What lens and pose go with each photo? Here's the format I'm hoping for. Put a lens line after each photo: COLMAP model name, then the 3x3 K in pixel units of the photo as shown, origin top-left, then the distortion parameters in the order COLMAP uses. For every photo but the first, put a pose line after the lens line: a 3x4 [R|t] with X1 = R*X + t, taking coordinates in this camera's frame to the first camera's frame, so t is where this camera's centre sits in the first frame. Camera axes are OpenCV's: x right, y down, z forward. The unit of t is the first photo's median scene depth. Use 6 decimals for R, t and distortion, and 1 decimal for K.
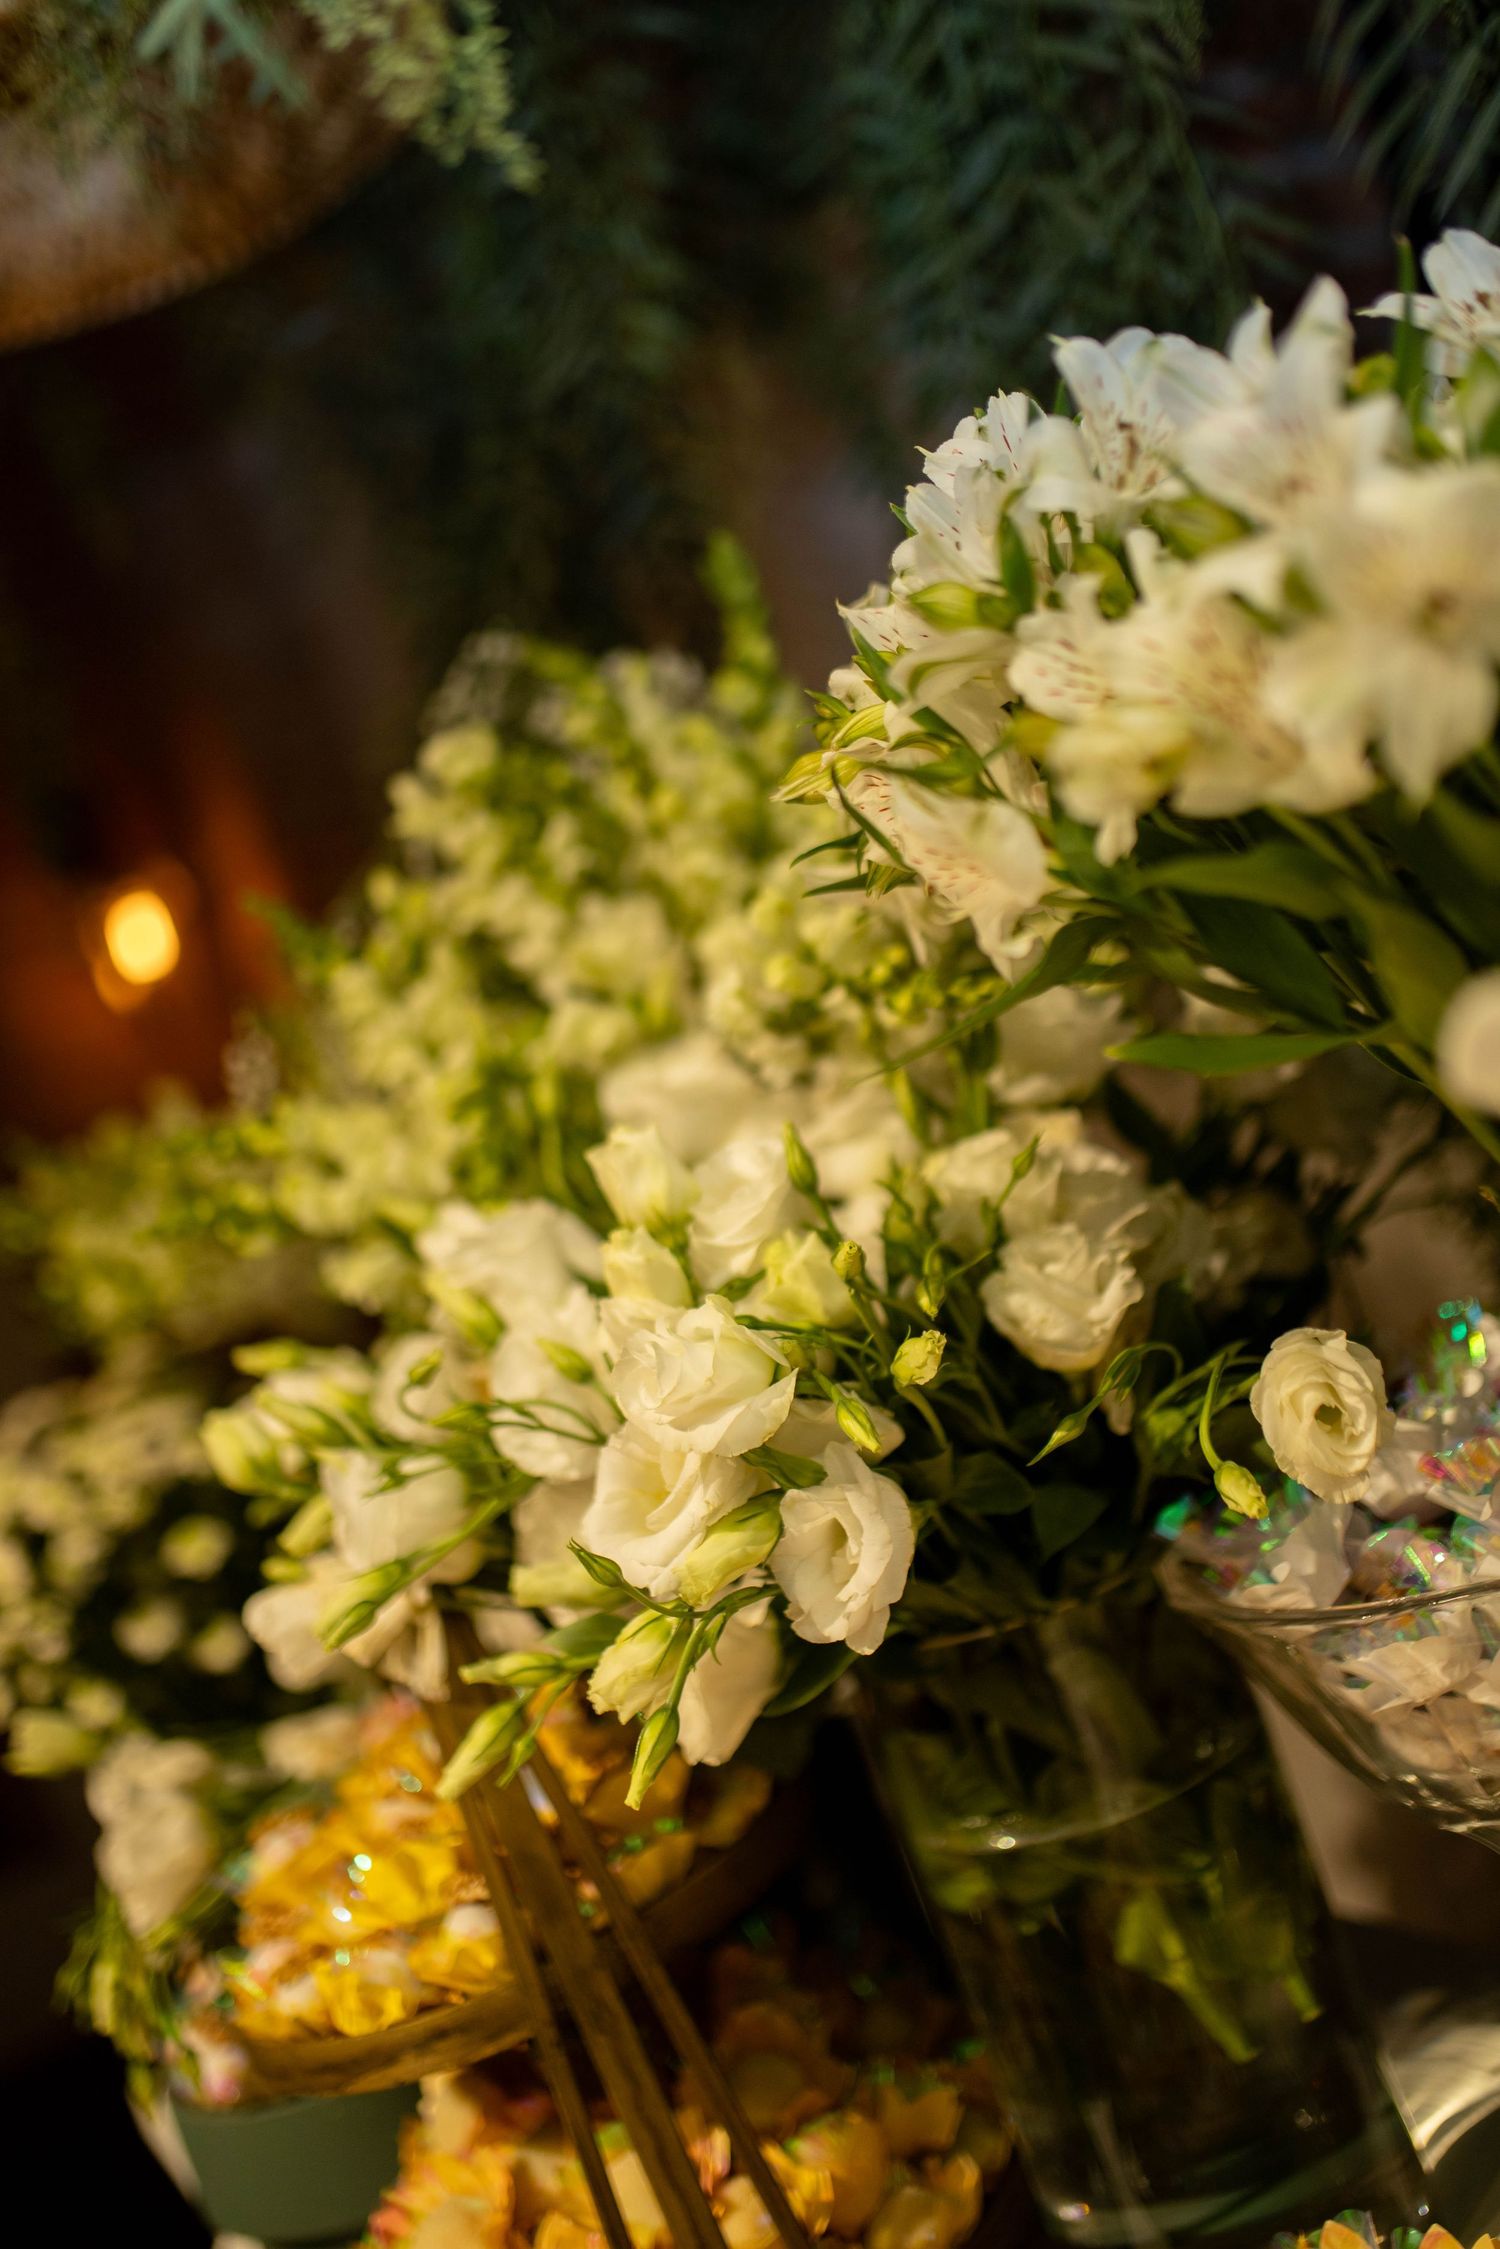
lens RADIAL K [[2258.1, 0, 750.0], [0, 2258.1, 1124.5], [0, 0, 1]] dist [-0.051473, 0.012022]
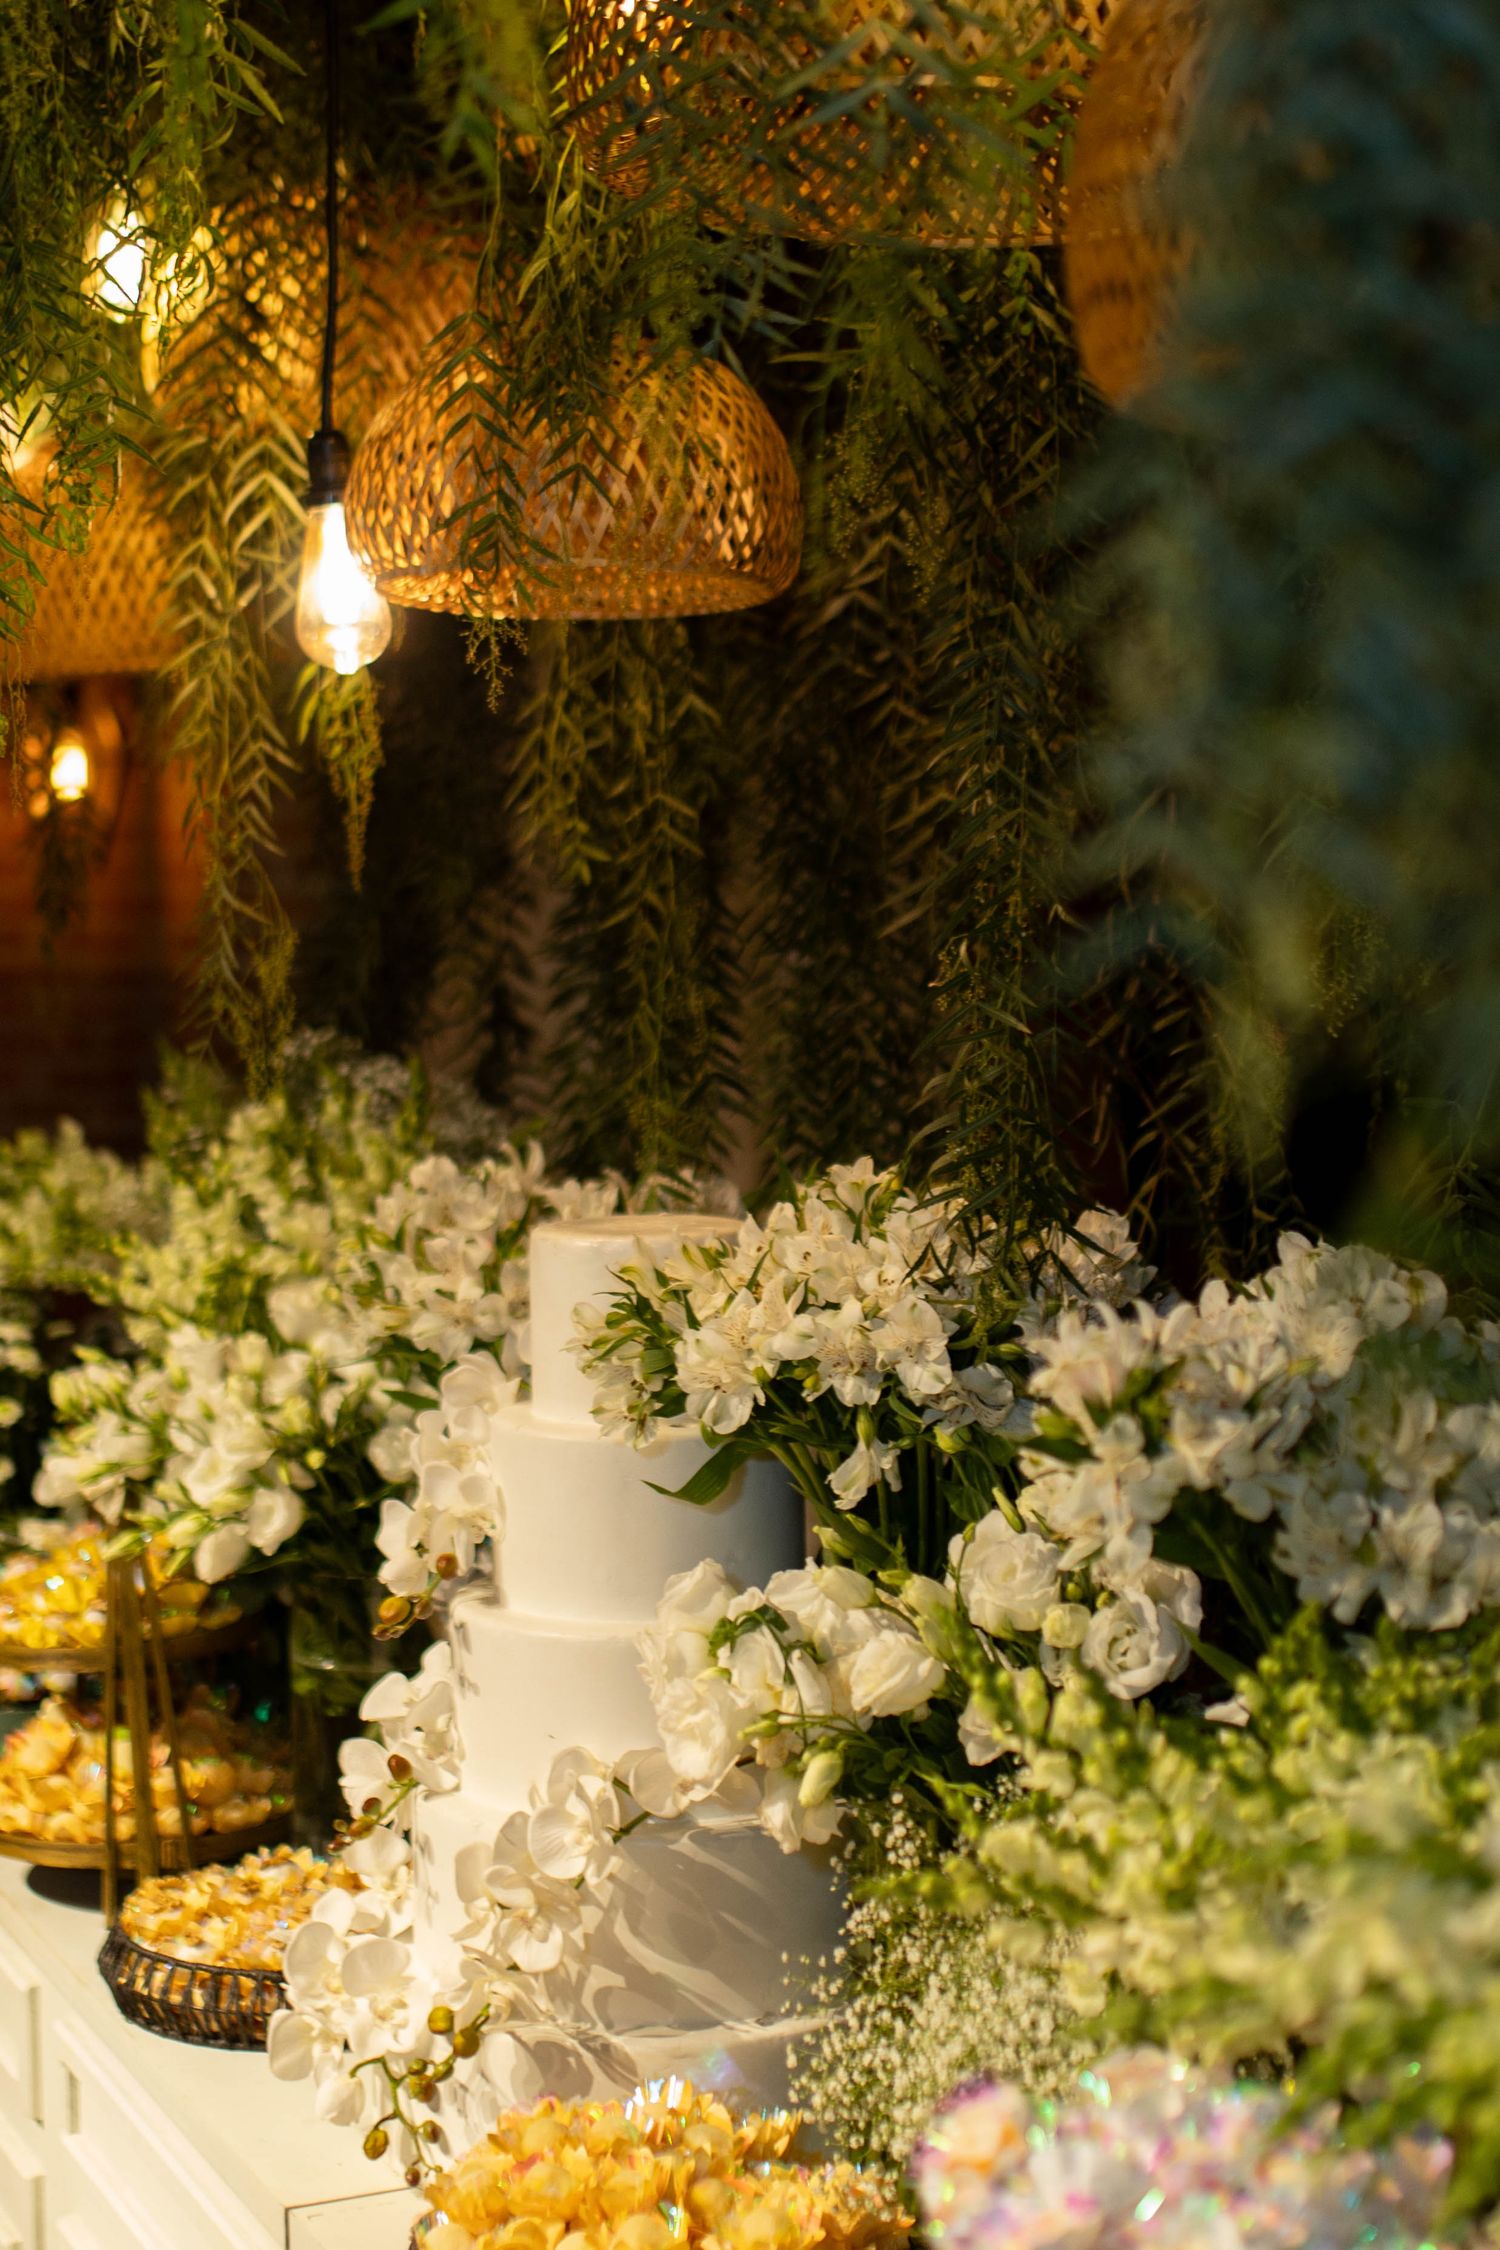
lens RADIAL K [[3620.3, 0, 750.0], [0, 3620.3, 1125.0], [0, 0, 1]] dist [-0.097050, 0.042228]
pose [[0.941781, 0.335896, -0.014879, 0.444189], [-0.334814, 0.940959, 0.049953, -0.600354], [0.030780, -0.042063, 0.998641, -2.988647]]
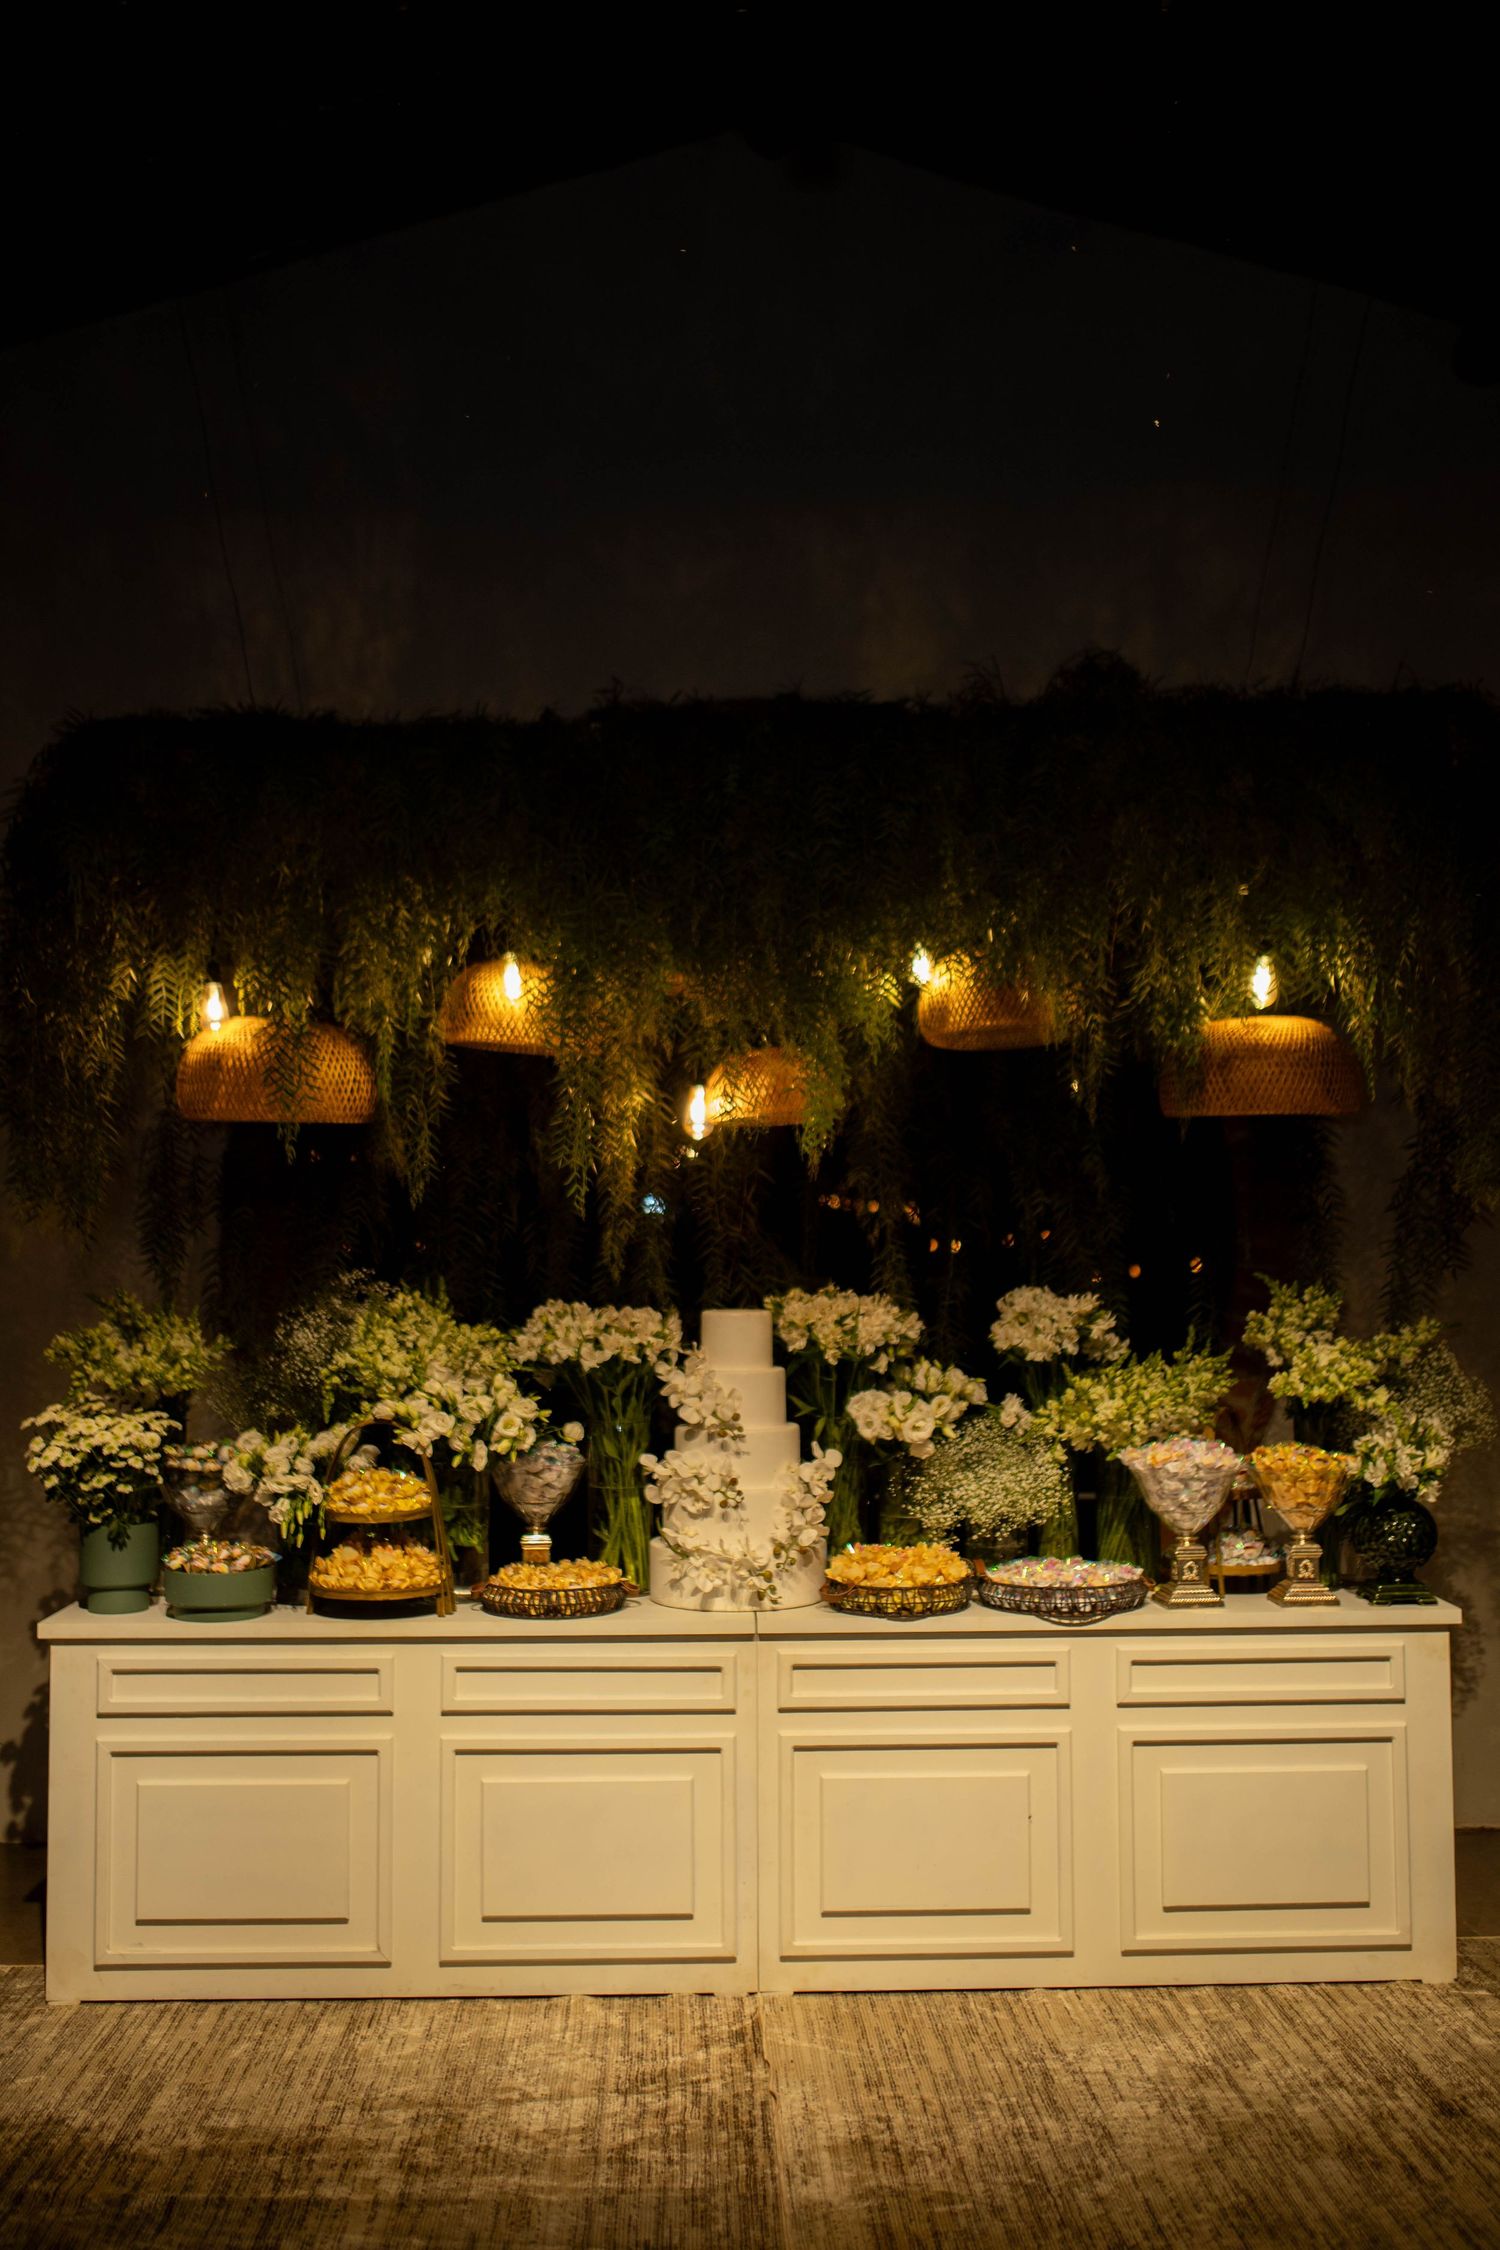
lens RADIAL K [[2192.3, 0, 750.0], [0, 2192.3, 1125.0], [0, 0, 1]] dist [-0.038987, 0.002257]
pose [[0.397301, 0.391301, 0.830082, -5.570573], [-0.102266, 0.917780, -0.383695, 1.775670], [-0.911973, 0.067553, 0.404651, -2.412463]]
